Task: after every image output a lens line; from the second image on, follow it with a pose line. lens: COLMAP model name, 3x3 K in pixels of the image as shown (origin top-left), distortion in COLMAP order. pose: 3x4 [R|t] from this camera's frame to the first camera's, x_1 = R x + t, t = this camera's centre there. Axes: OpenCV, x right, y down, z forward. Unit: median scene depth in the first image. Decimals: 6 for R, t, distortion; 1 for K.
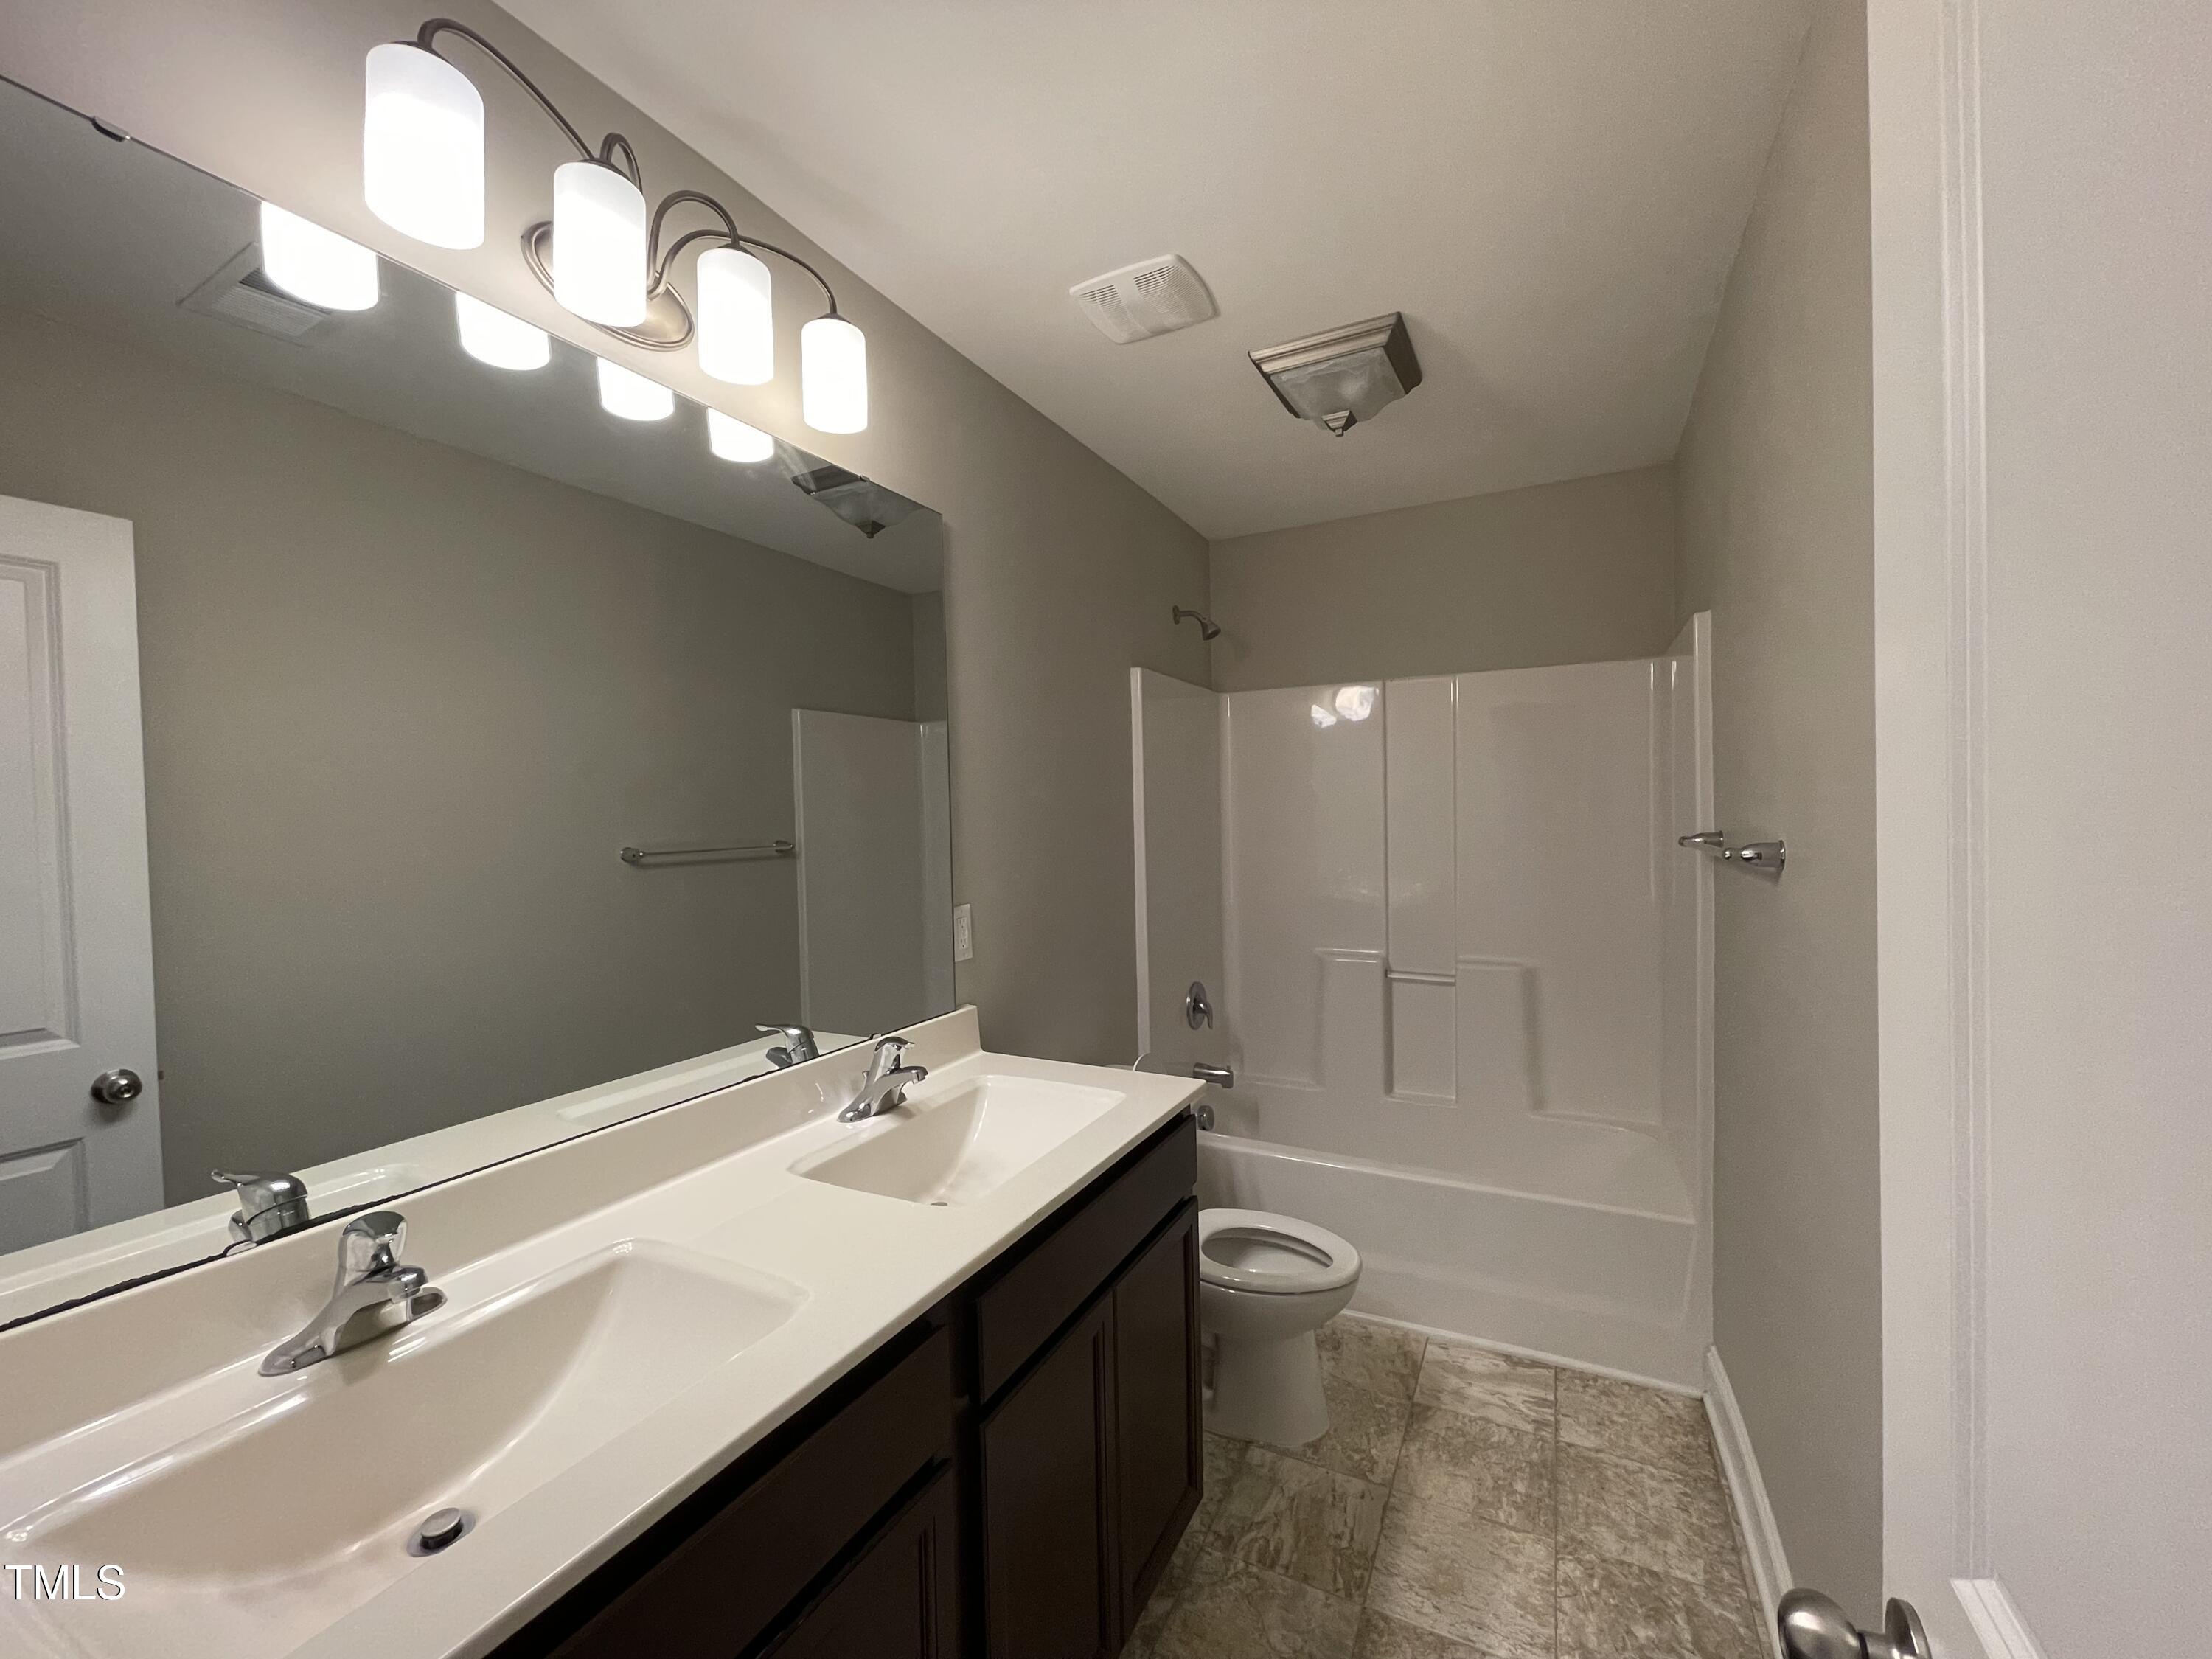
lens RADIAL K [[884.4, 0, 1101.8], [0, 884.4, 834.2], [0, 0, 1]] dist [0.000250, 0.000513]
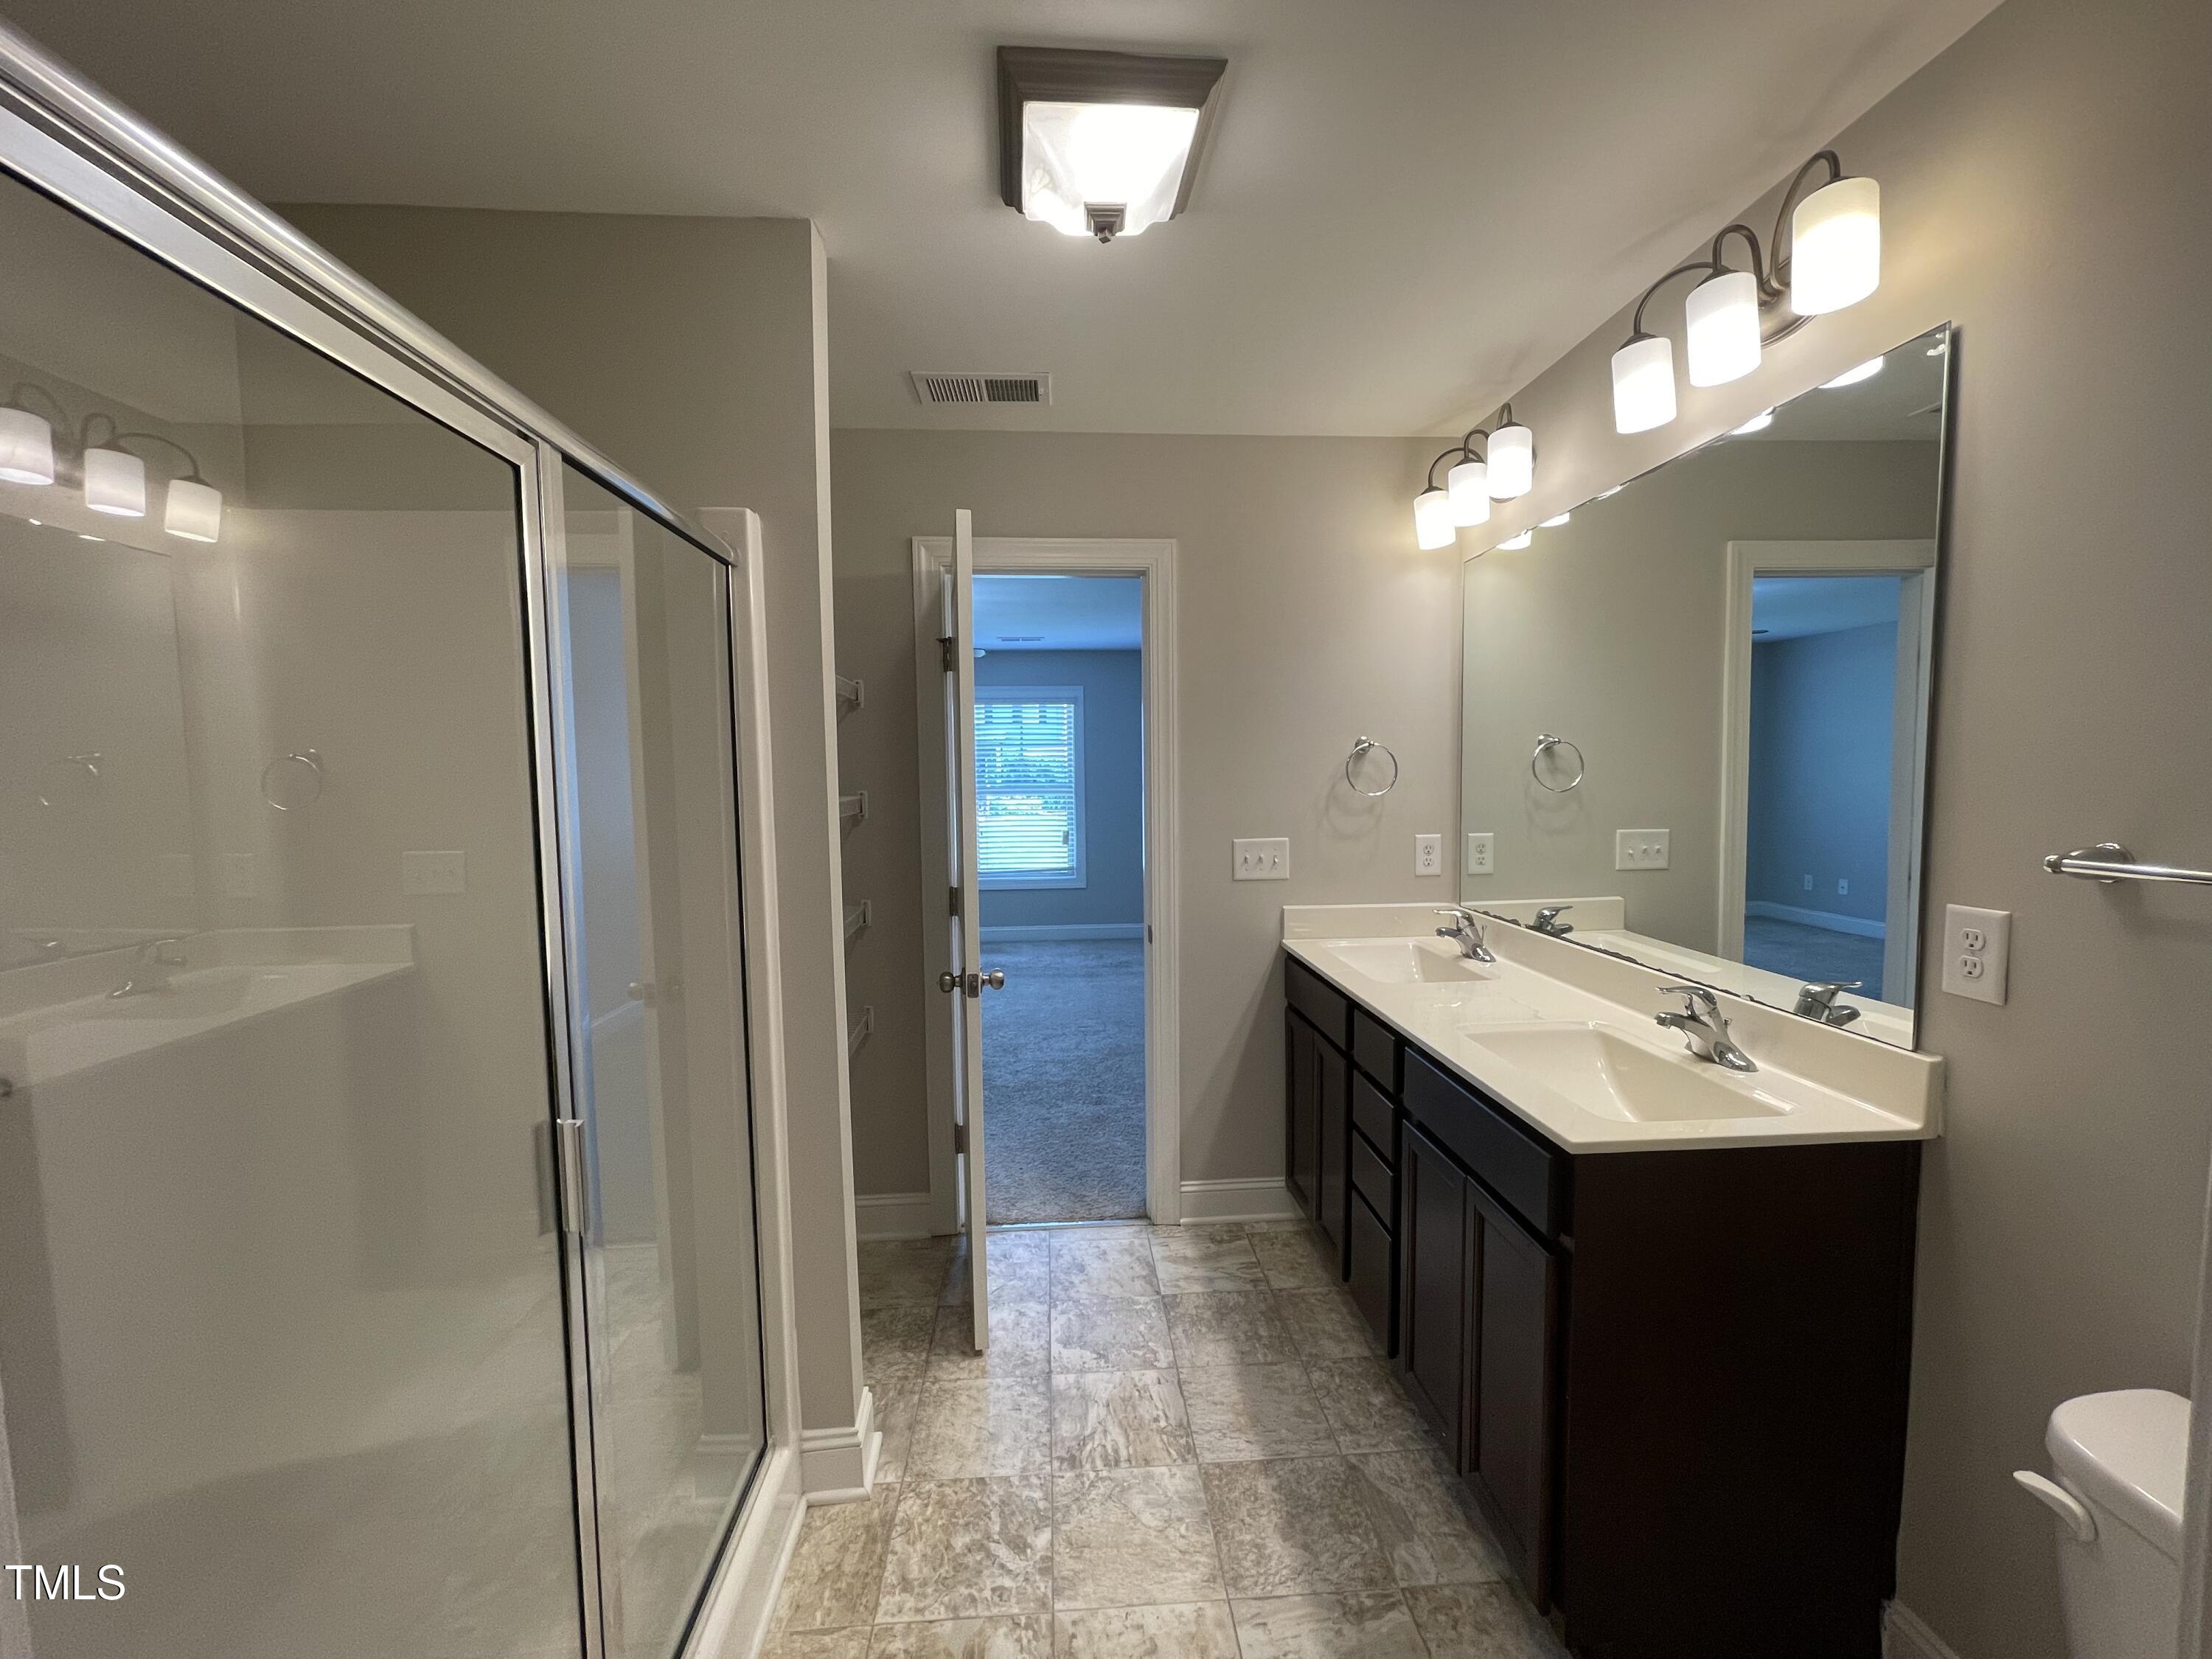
lens RADIAL K [[884.4, 0, 1101.8], [0, 884.4, 834.2], [0, 0, 1]] dist [0.000250, 0.000513]
pose [[0.859316, -0.019784, 0.511063, -0.356634], [0.004339, 0.999498, 0.031395, 0.002289], [-0.511427, -0.024761, 0.858970, 0.073015]]
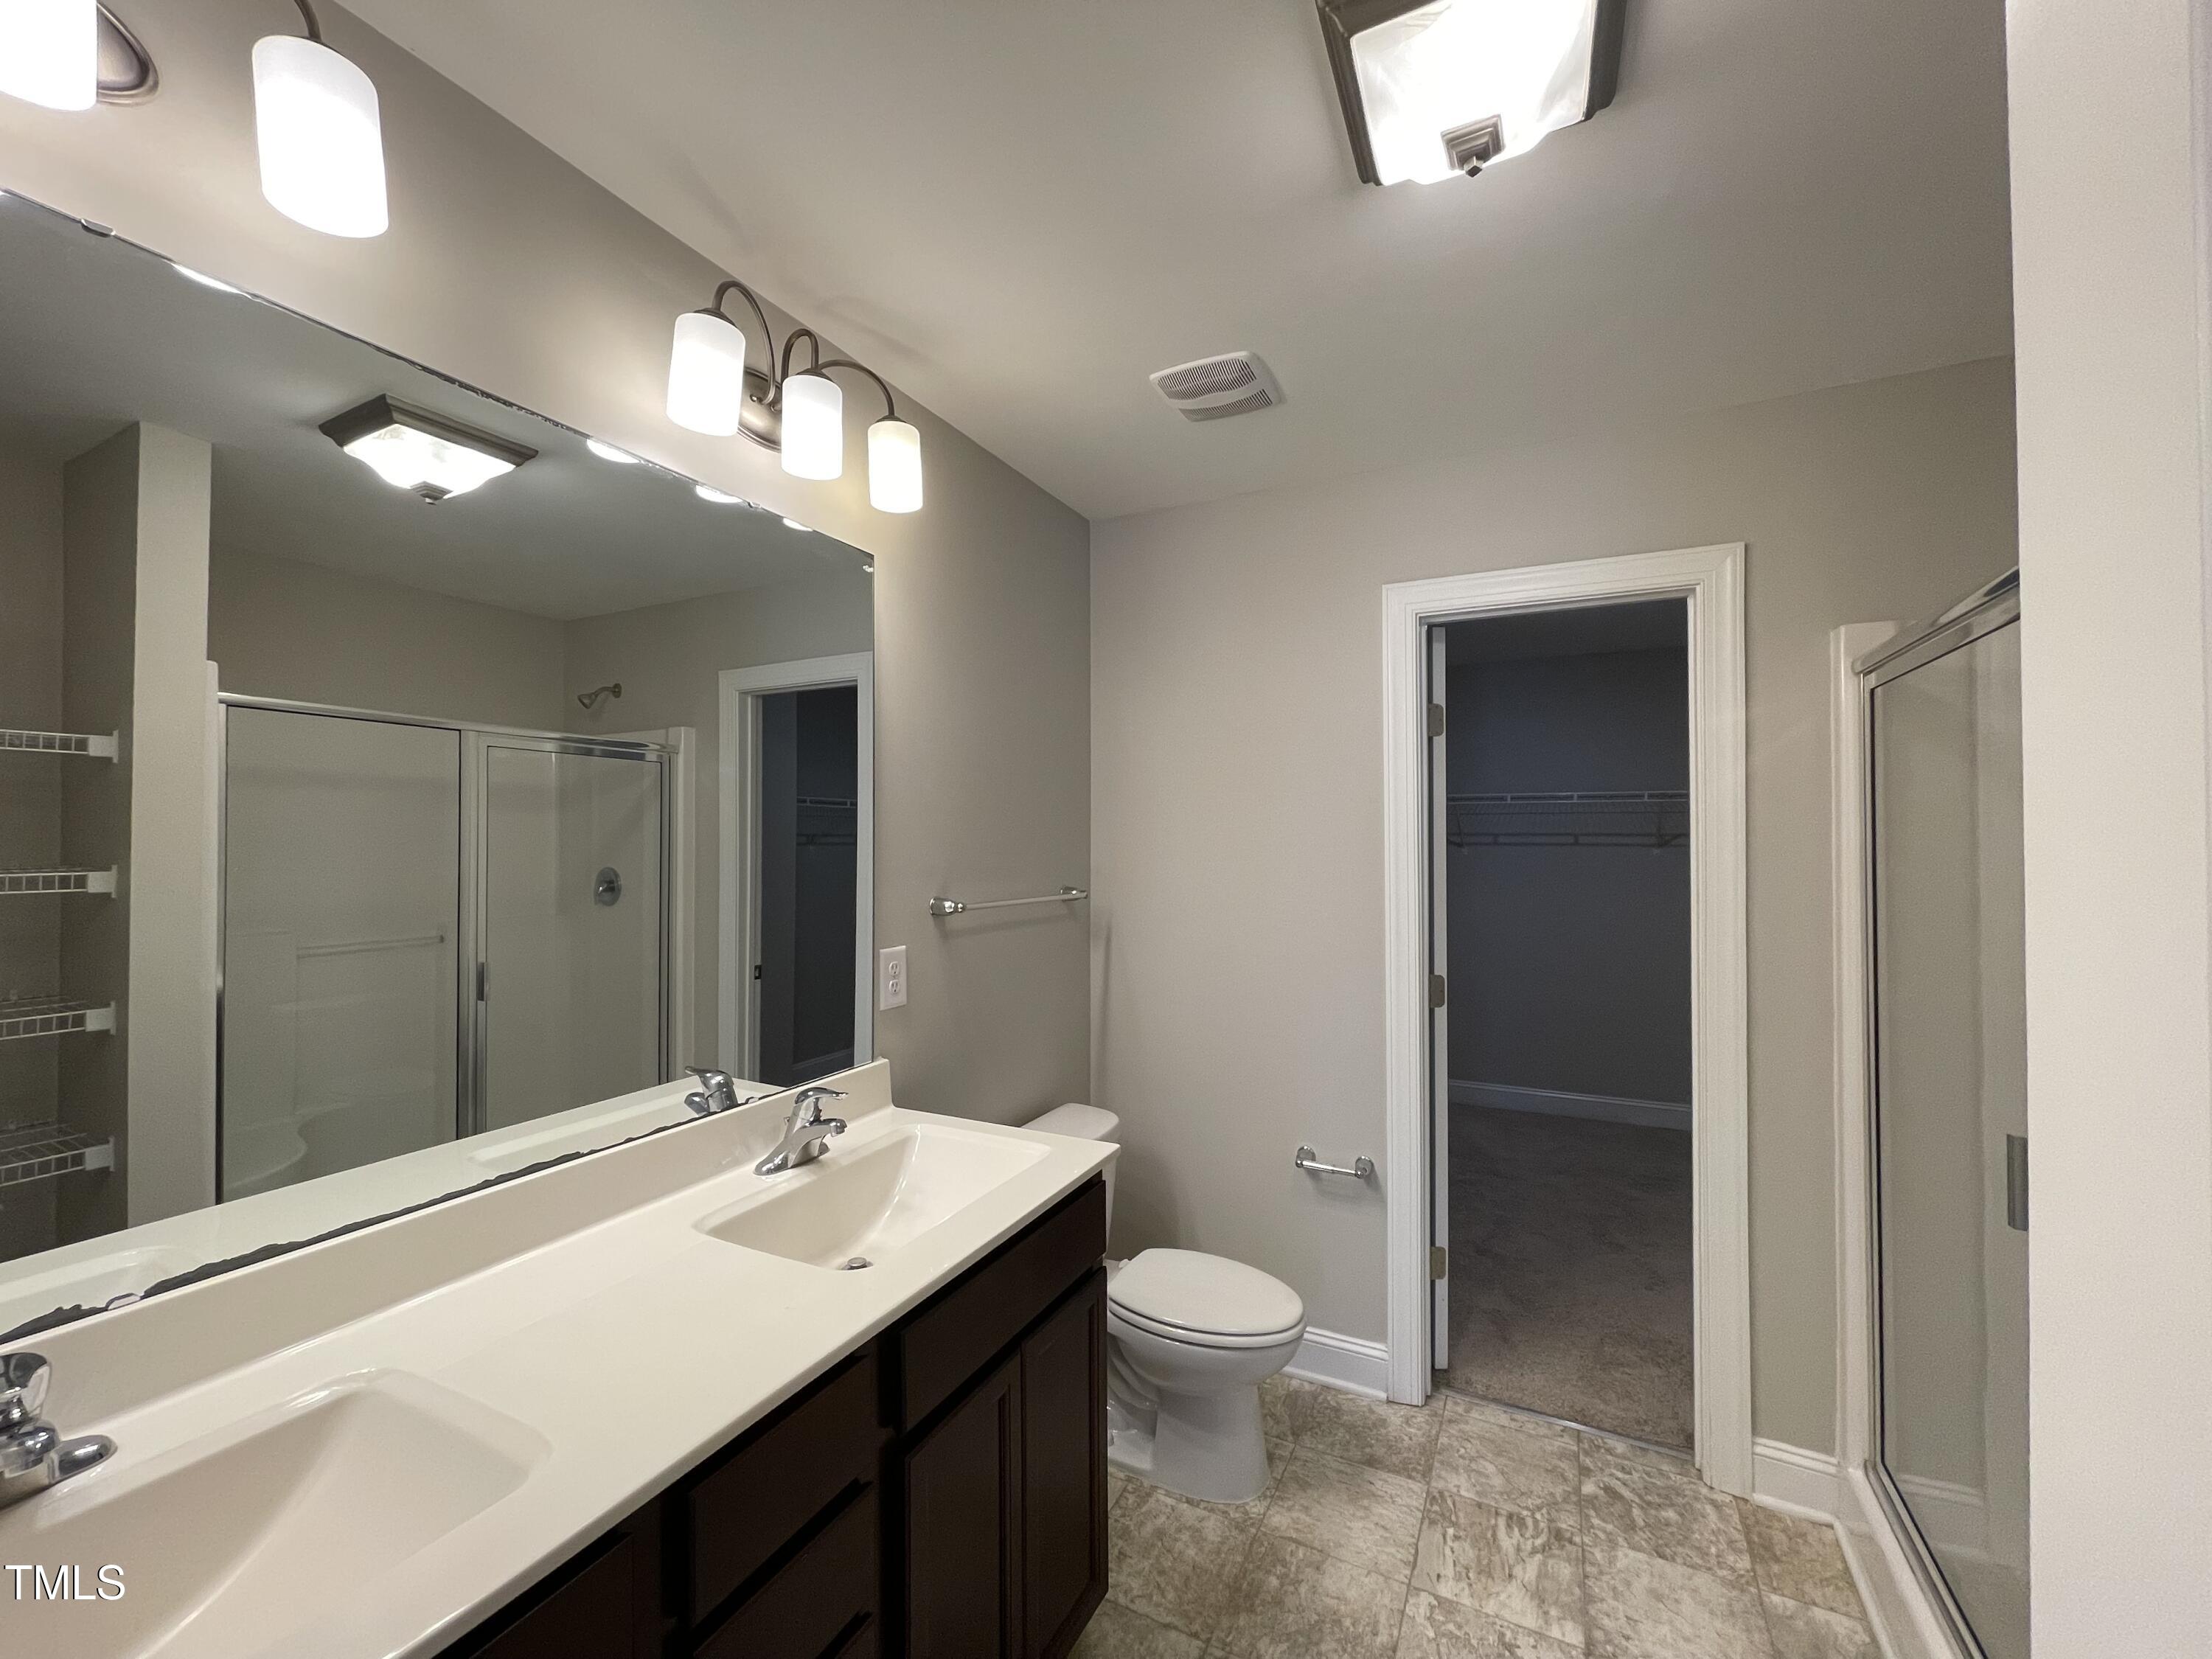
lens RADIAL K [[884.4, 0, 1101.8], [0, 884.4, 834.2], [0, 0, 1]] dist [0.000250, 0.000513]
pose [[-0.999616, 0.027657, 0.001810, 0.665120], [0.027684, 0.999463, 0.017523, -0.092010], [-0.001324, 0.017566, -0.999845, 2.035457]]
